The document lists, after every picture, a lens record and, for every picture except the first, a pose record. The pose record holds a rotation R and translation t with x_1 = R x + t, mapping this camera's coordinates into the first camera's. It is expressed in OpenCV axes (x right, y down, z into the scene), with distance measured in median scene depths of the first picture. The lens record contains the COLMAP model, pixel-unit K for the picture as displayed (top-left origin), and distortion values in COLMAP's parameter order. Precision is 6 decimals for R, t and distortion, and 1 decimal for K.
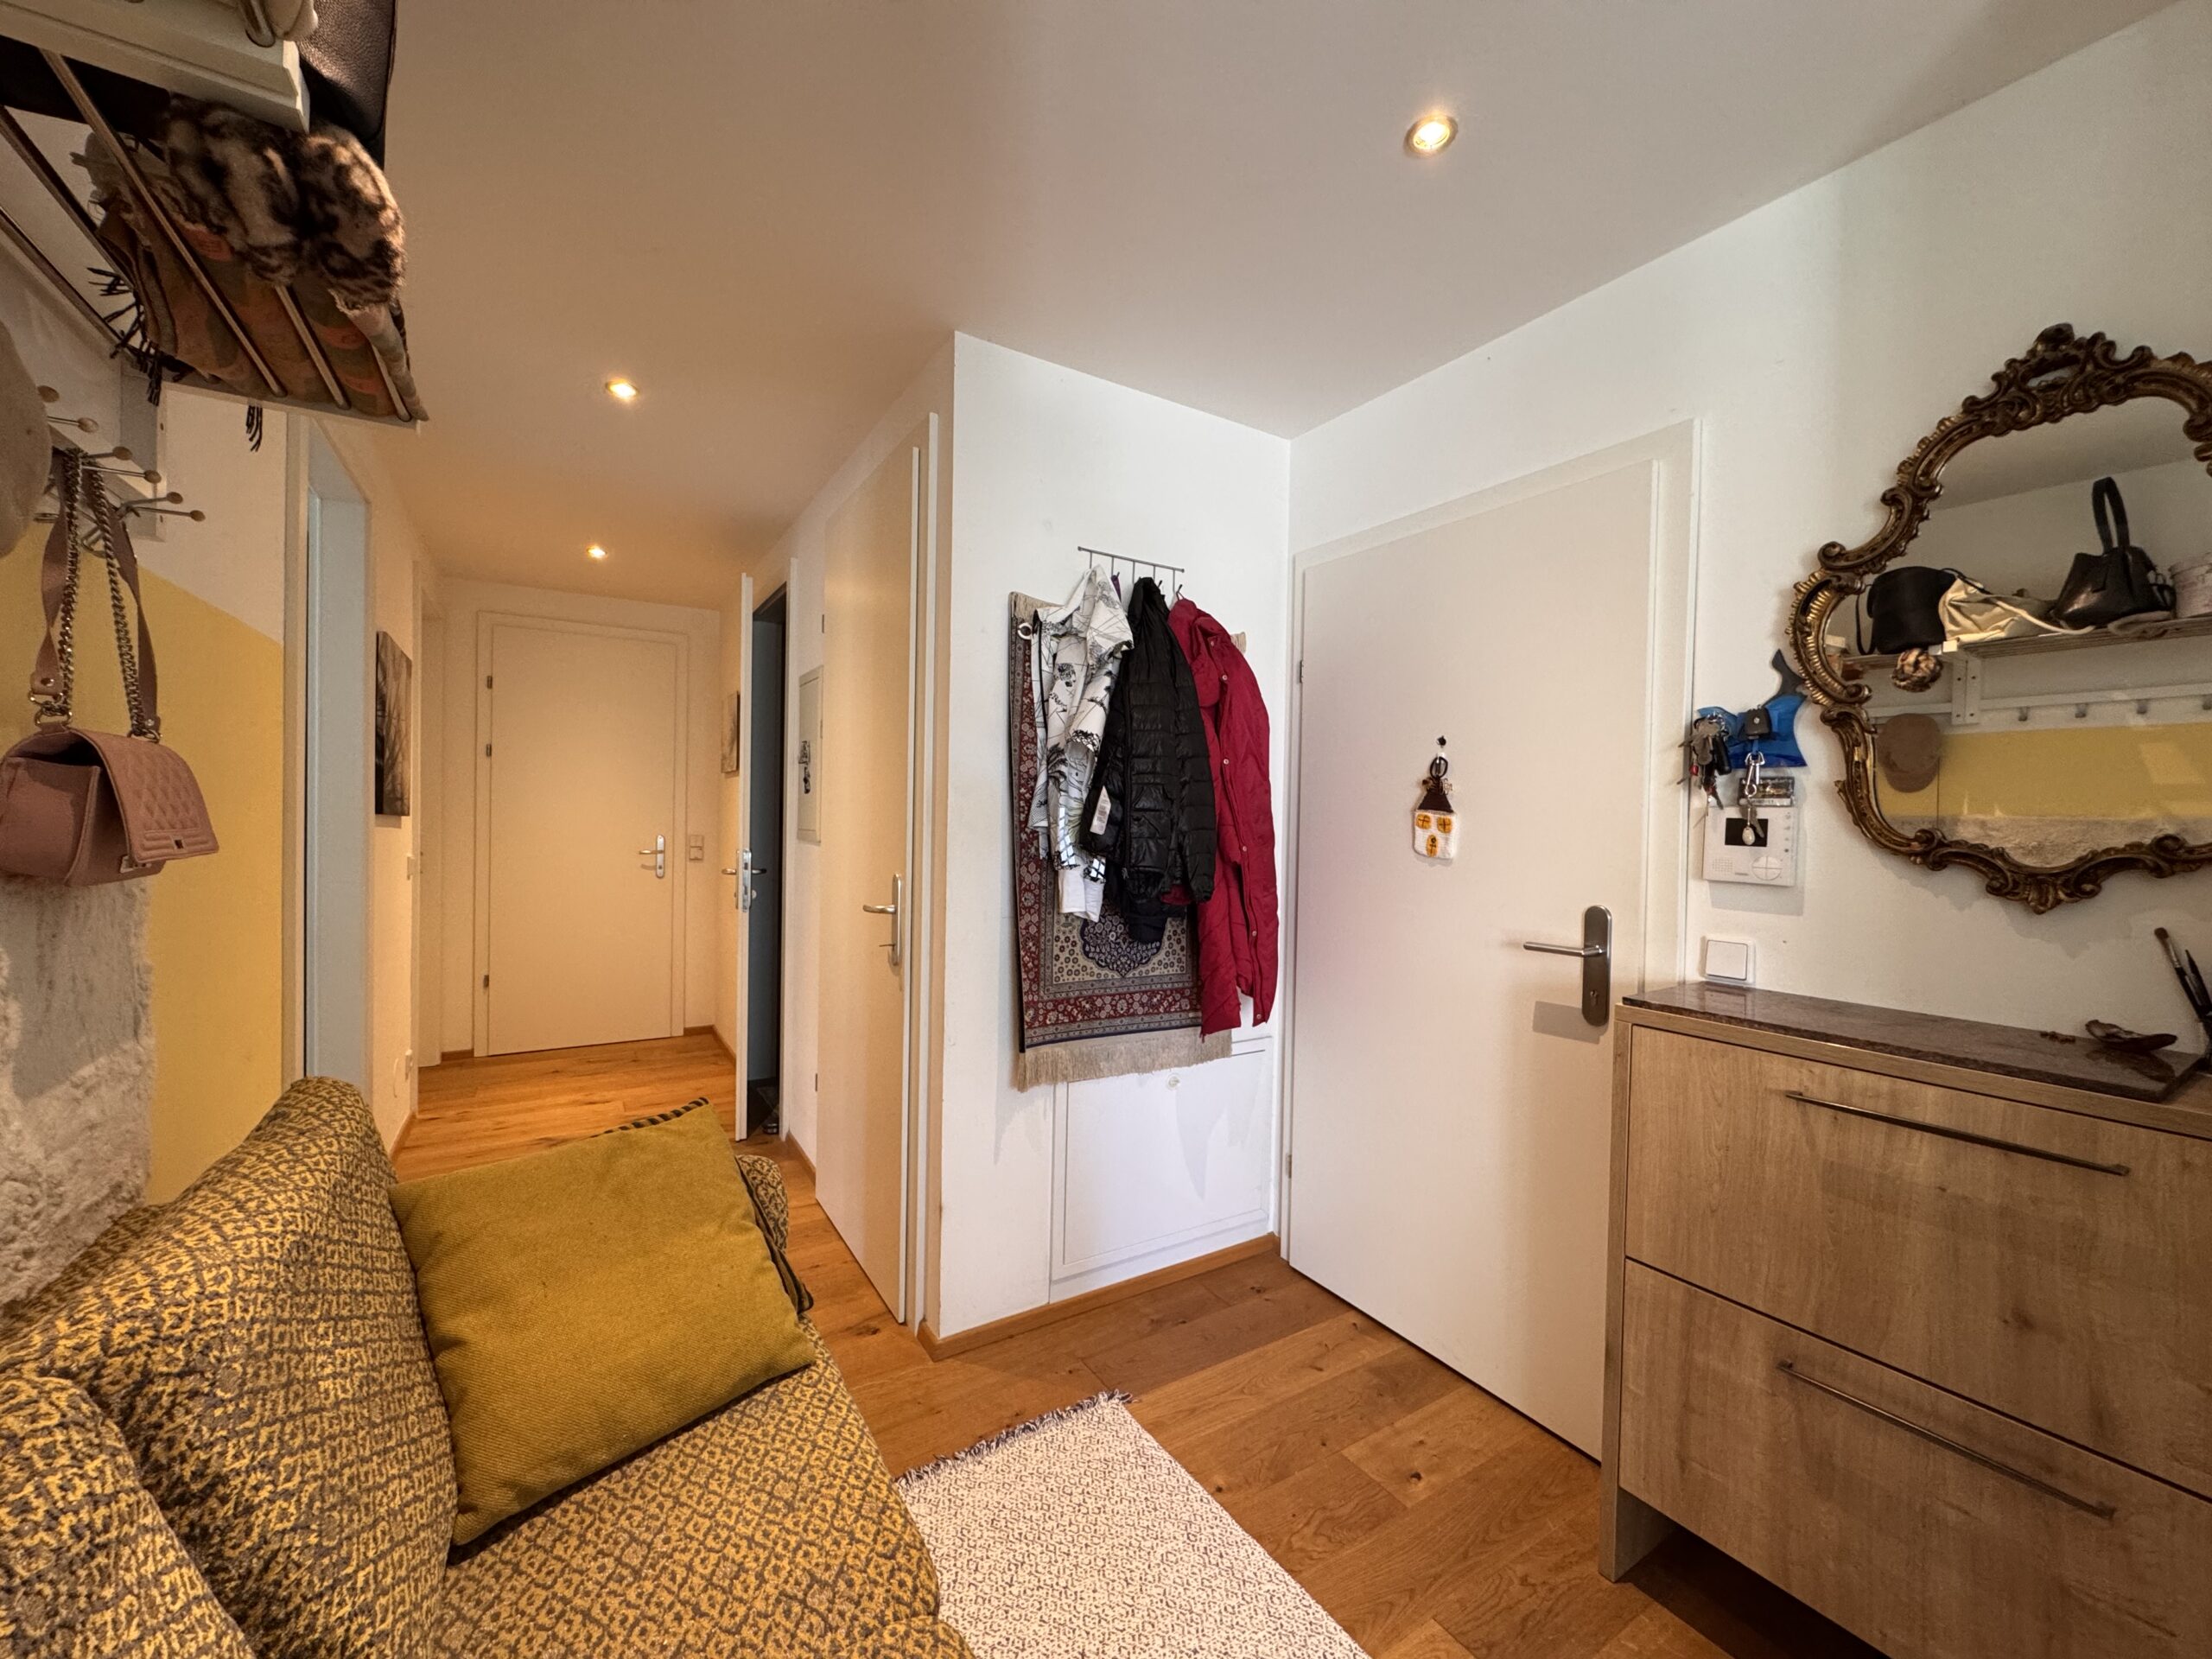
lens RADIAL K [[884.5, 0, 1105.2], [0, 884.5, 827.9], [0, 0, 1]] dist [-0.004043, 0.000361]
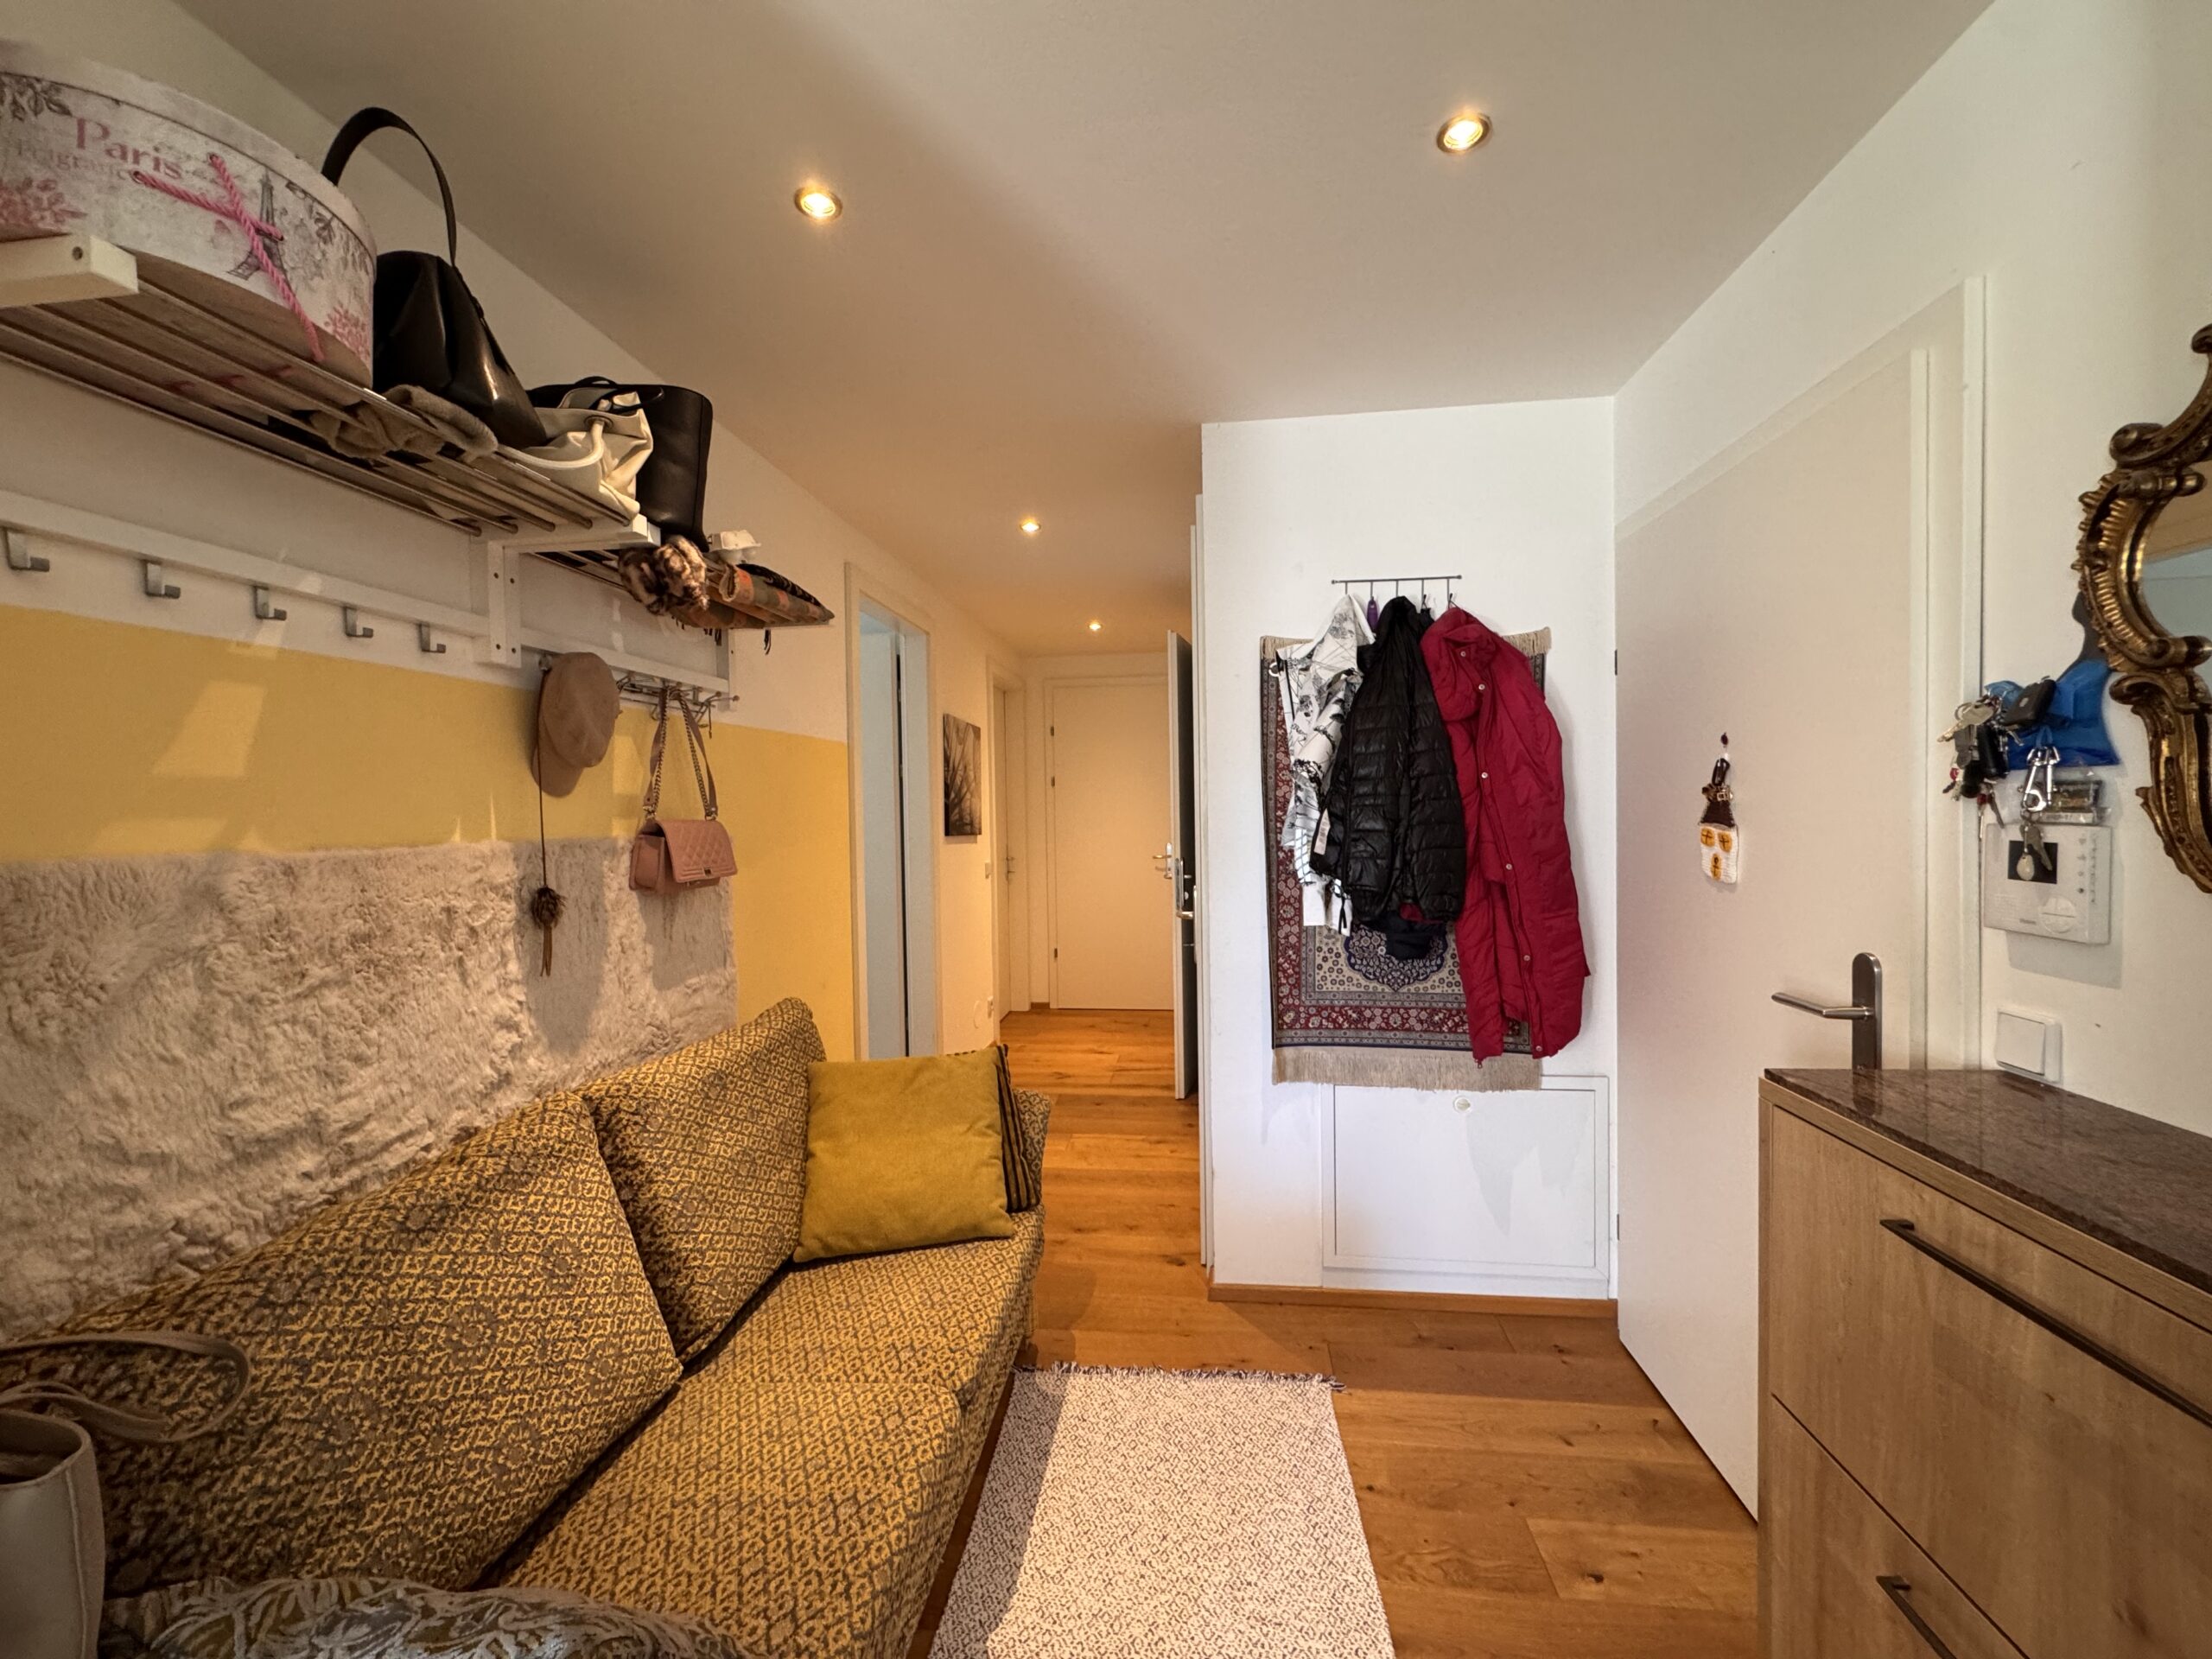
lens RADIAL K [[884.5, 0, 1105.2], [0, 884.5, 827.9], [0, 0, 1]] dist [-0.004043, 0.000361]
pose [[0.775847, -0.018959, -0.630637, 0.450899], [0.022808, 0.999738, -0.001995, -0.027711], [0.630509, -0.012836, 0.776076, 0.003464]]
